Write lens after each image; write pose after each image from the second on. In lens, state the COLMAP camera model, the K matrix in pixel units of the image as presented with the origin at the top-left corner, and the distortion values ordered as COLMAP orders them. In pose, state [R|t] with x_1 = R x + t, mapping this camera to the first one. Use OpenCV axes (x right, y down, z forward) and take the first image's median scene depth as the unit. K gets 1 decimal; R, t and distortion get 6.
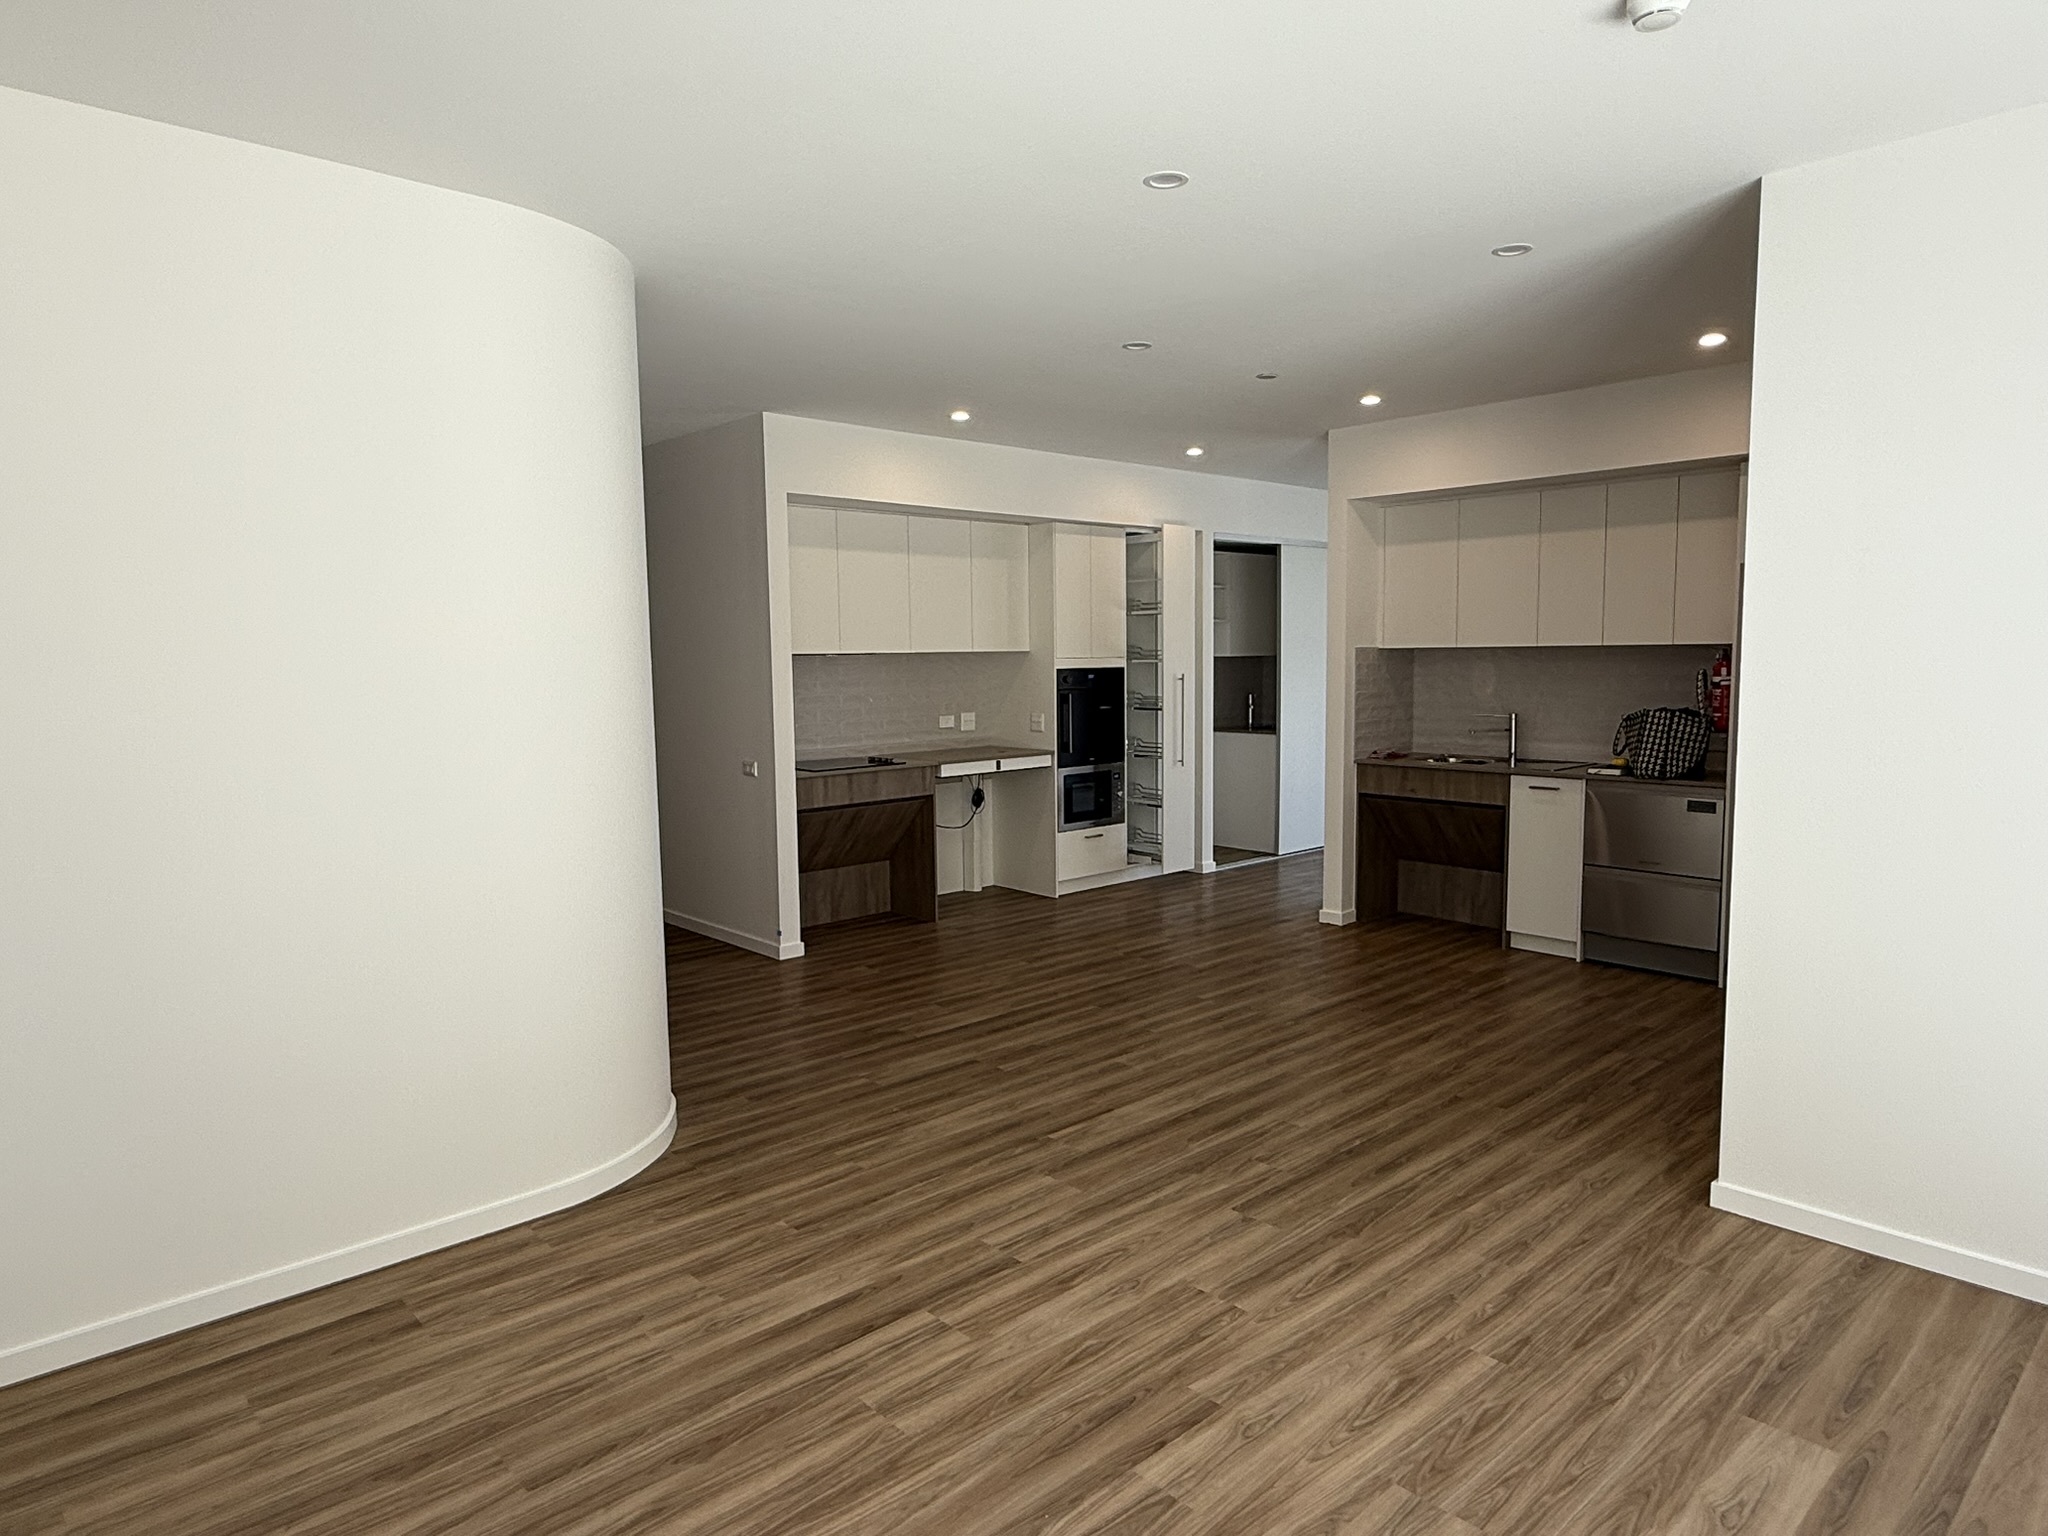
lens RADIAL K [[1248.2, 0, 1026.9], [0, 1248.2, 766.7], [0, 0, 1]] dist [0.001271, 0.000010]
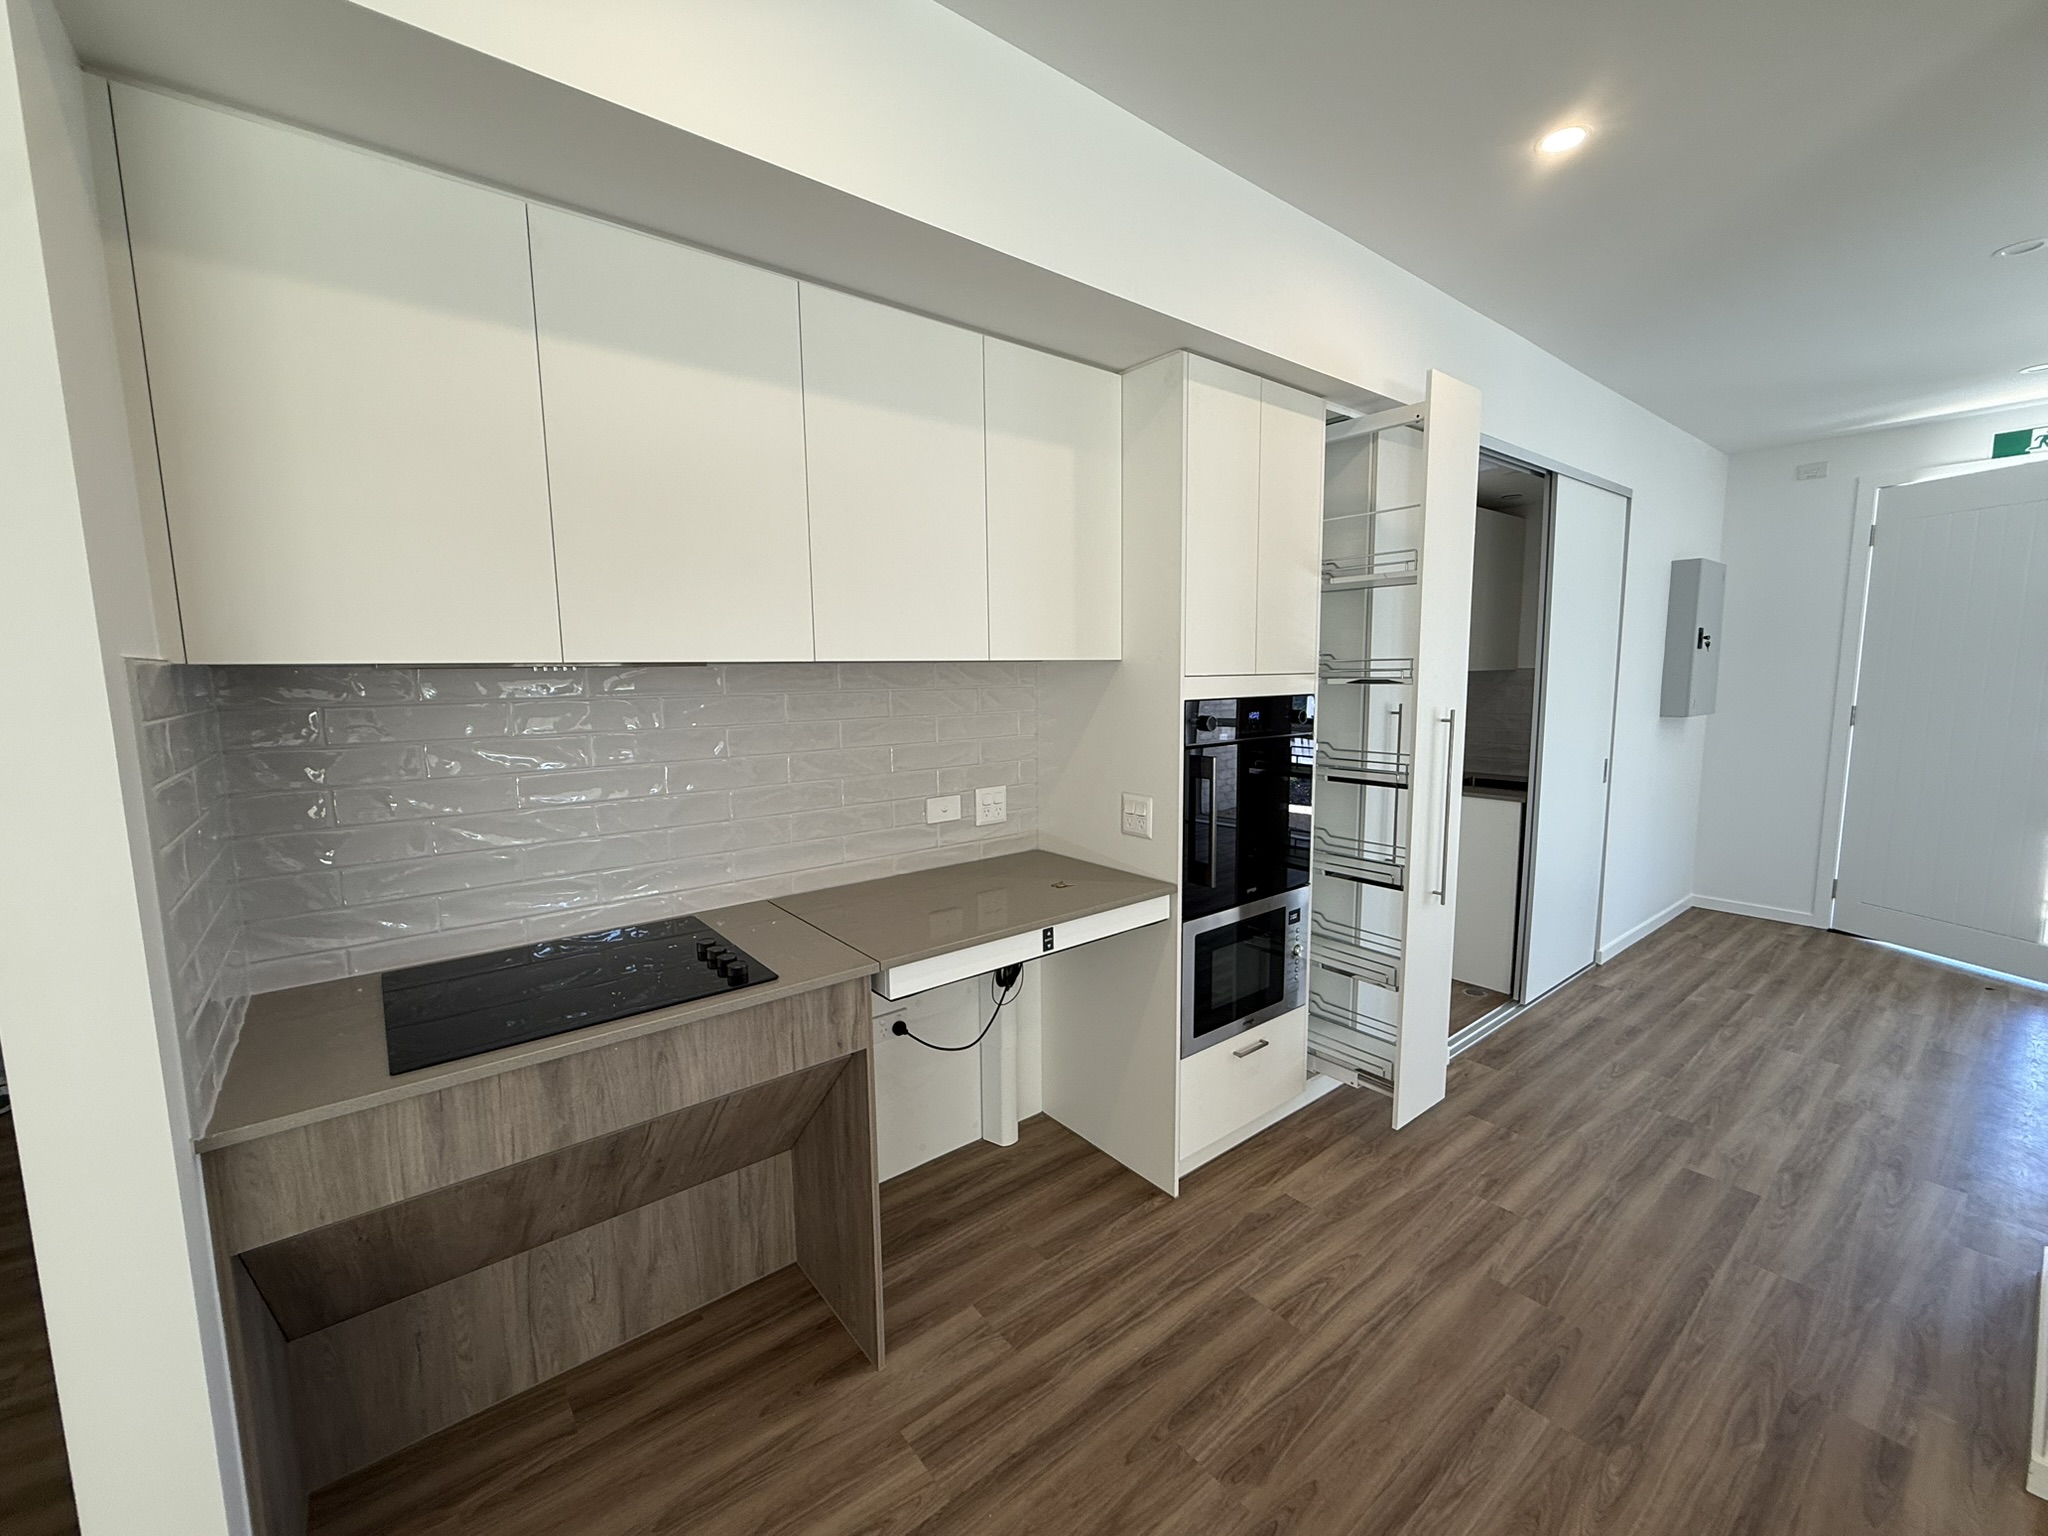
lens RADIAL K [[828.9, 0, 1021.5], [0, 828.9, 771.6], [0, 0, 1]] dist [0.000165, 0.000009]
pose [[0.997275, 0.009697, -0.073140, -0.011869], [-0.007899, 0.999661, 0.024826, -0.058496], [0.073356, -0.024181, 0.997013, 0.689535]]
